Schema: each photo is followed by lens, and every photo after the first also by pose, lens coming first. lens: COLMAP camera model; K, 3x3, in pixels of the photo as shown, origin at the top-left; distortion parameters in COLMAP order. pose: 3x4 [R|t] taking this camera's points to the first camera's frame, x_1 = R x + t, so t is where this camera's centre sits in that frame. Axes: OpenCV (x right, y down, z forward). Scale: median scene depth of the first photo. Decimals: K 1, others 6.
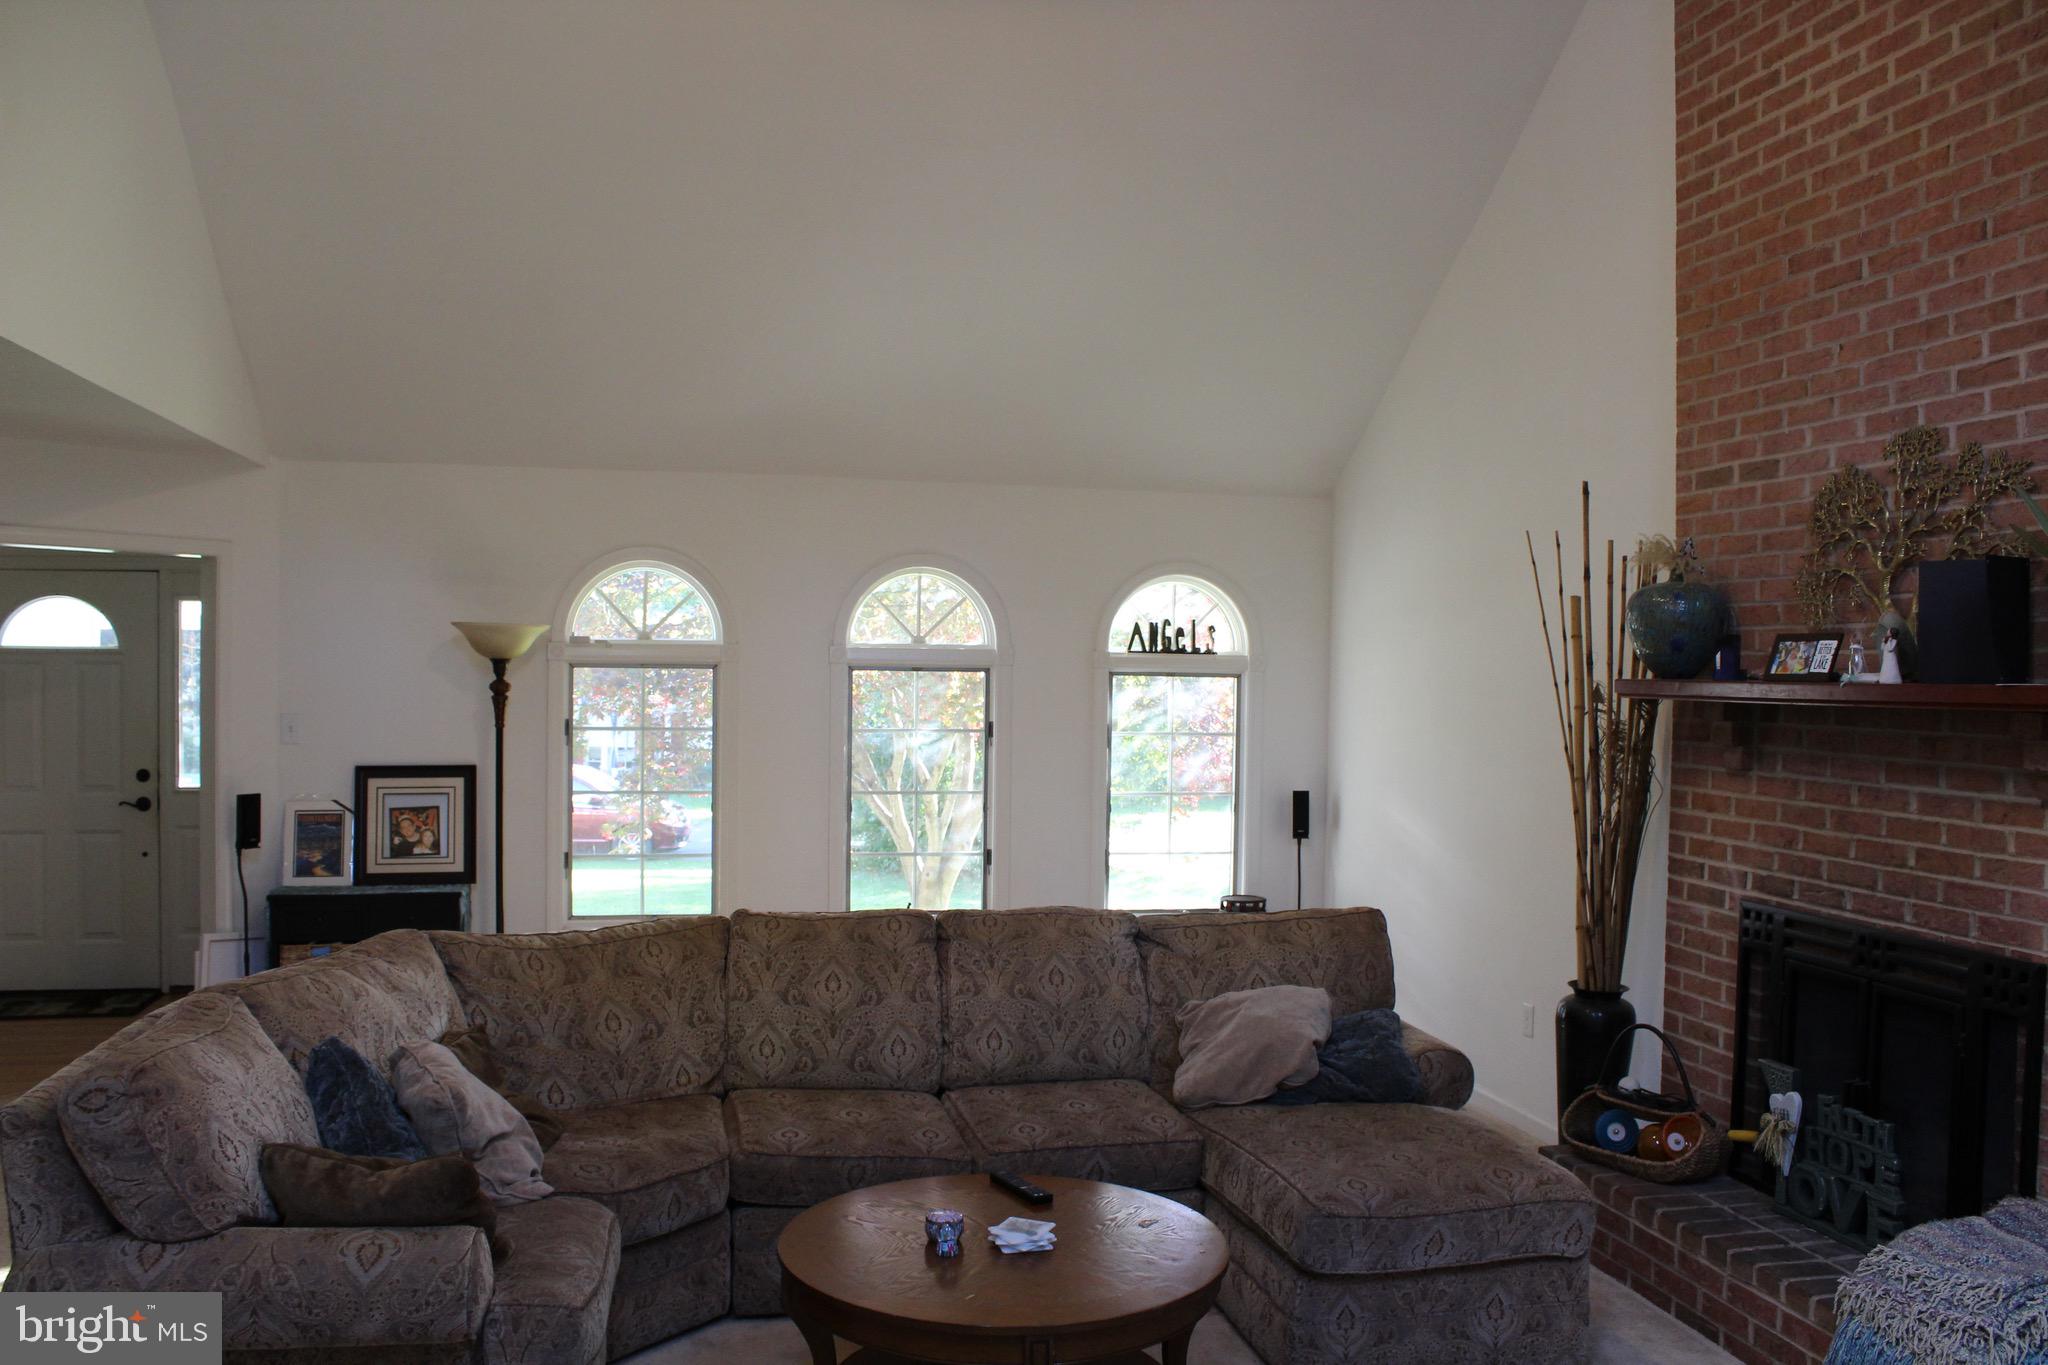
lens RADIAL K [[1683.8, 0, 1027.9], [0, 1683.8, 681.1], [0, 0, 1]] dist [-0.072770, 0.026236]
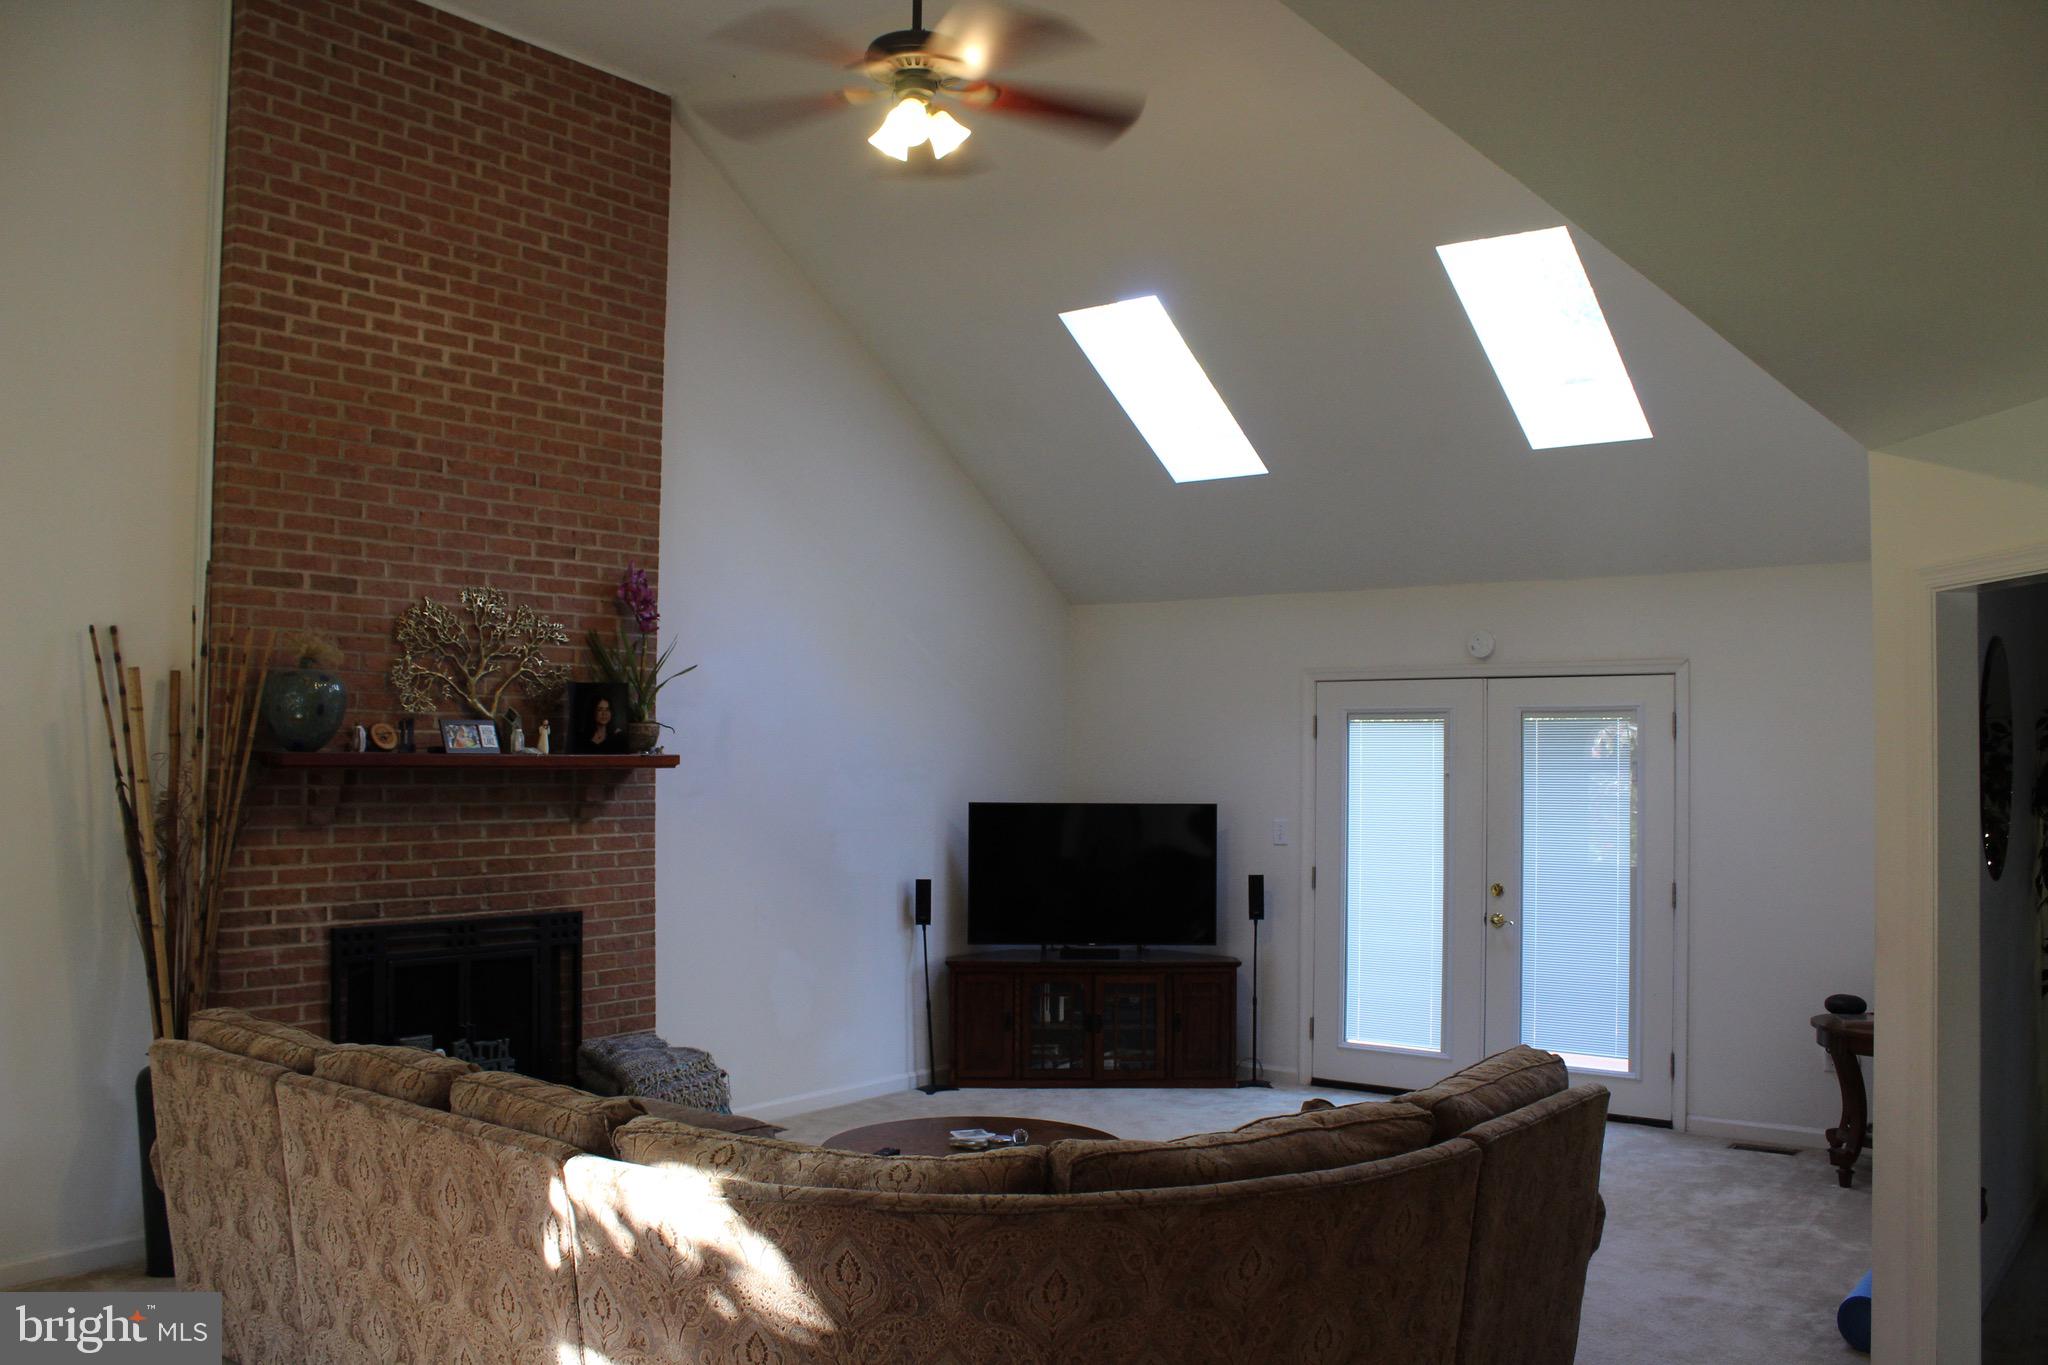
lens RADIAL K [[1718.7, 0, 1041.5], [0, 1718.7, 692.0], [0, 0, 1]] dist [-0.144745, 0.082721]
pose [[-0.648091, 0.012682, 0.761457, -0.947547], [-0.007382, 0.999710, -0.022933, -0.022271], [-0.761527, -0.020483, -0.647809, 1.542964]]
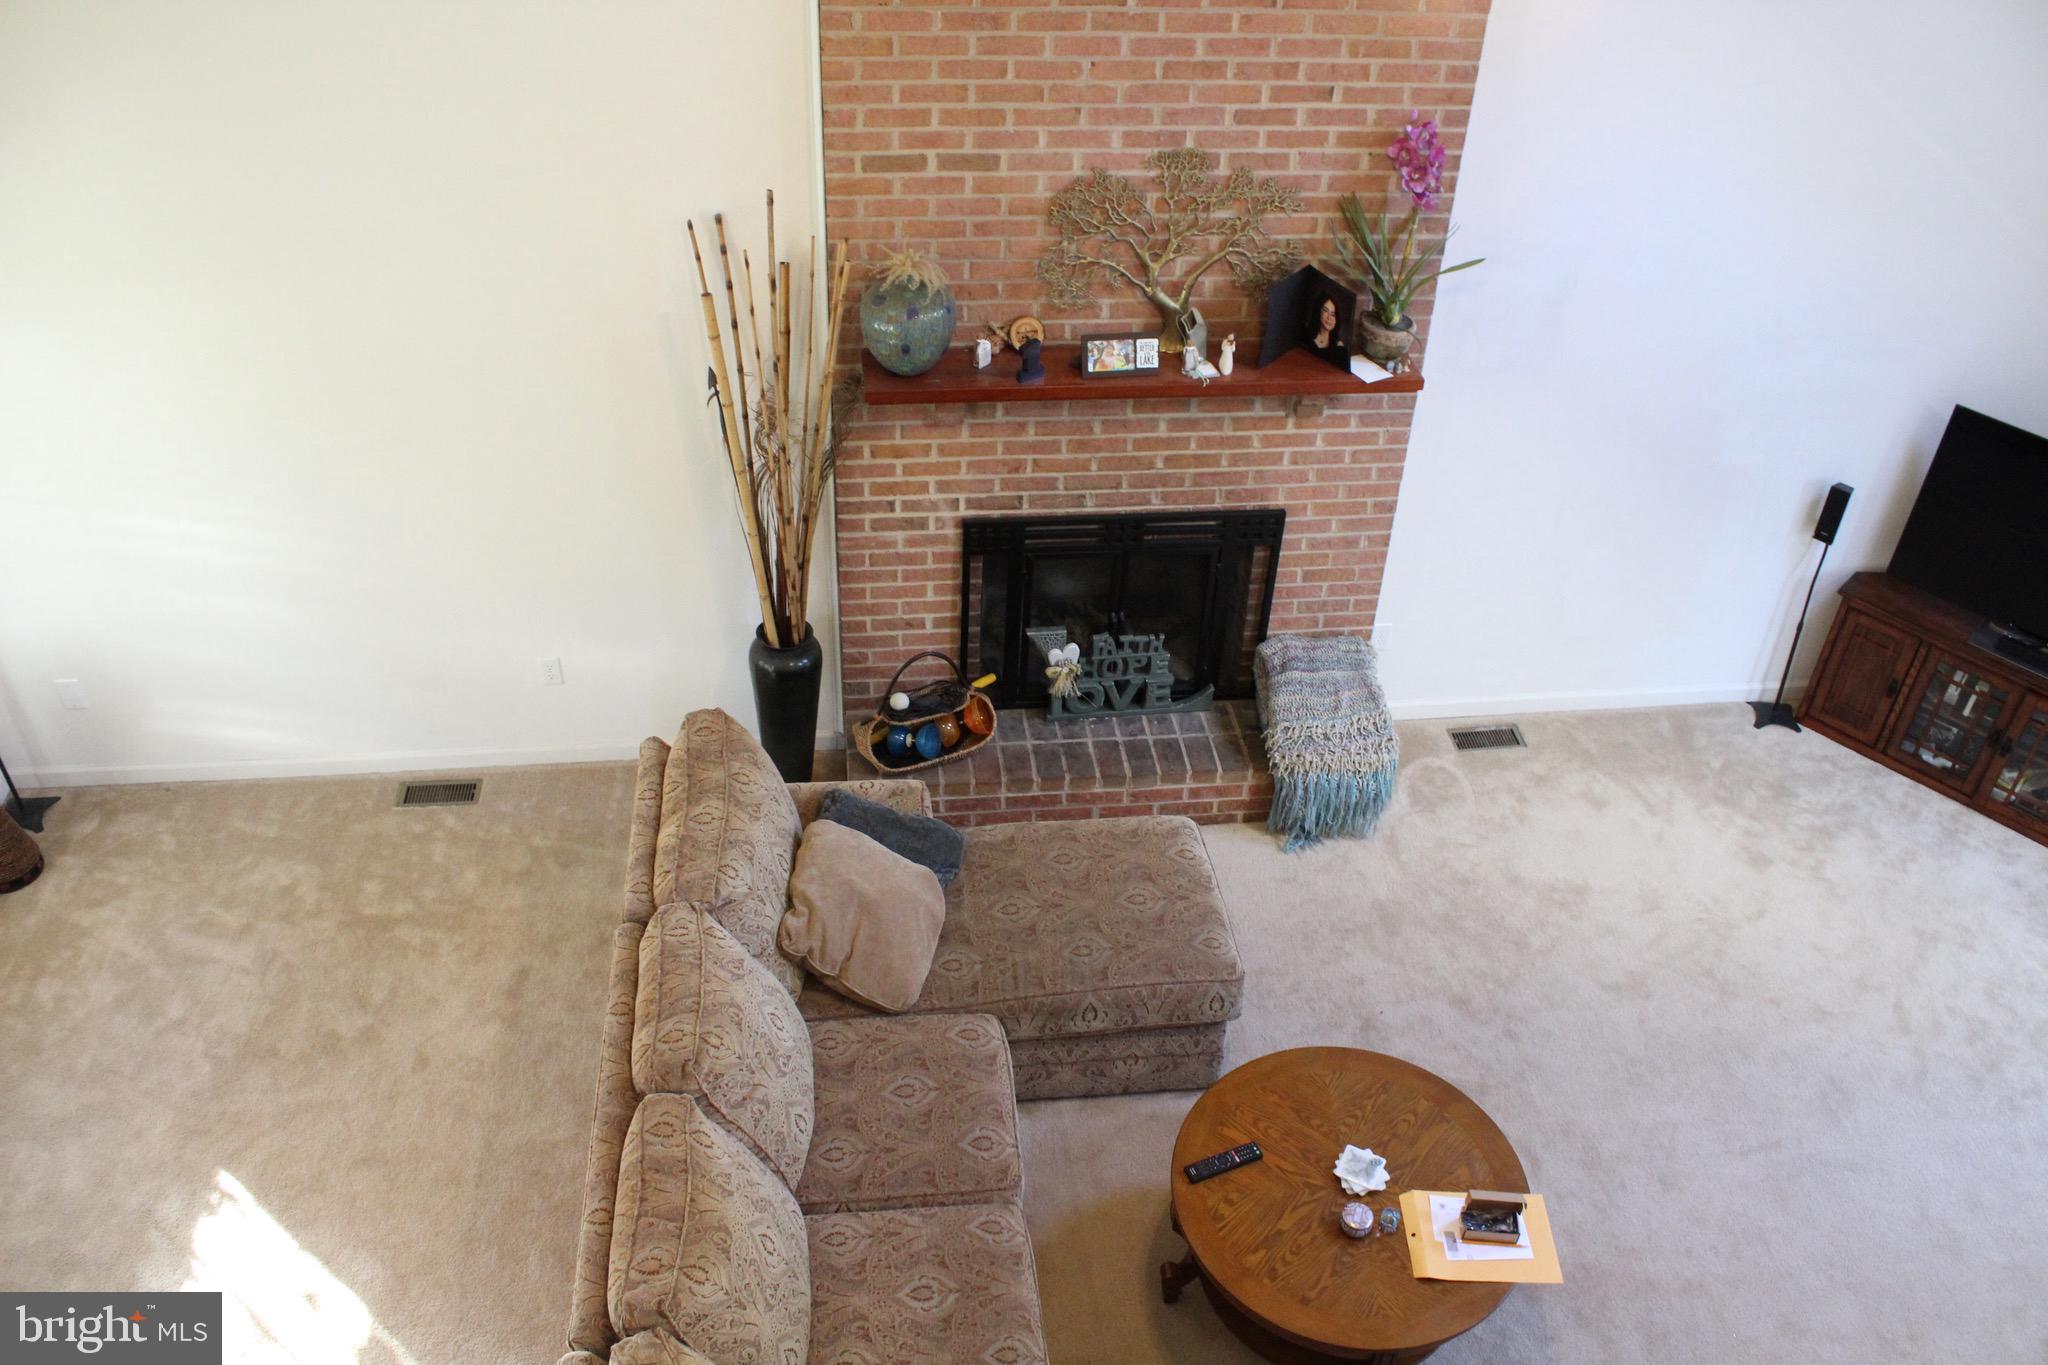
lens RADIAL K [[1718.7, 0, 1026.7], [0, 1718.7, 677.4], [0, 0, 1]] dist [-0.144745, 0.082721]
pose [[0.094018, -0.625764, 0.774326, -0.609409], [-0.027182, 0.775867, 0.630310, -0.587762], [-0.995199, -0.080308, 0.055936, 0.963254]]
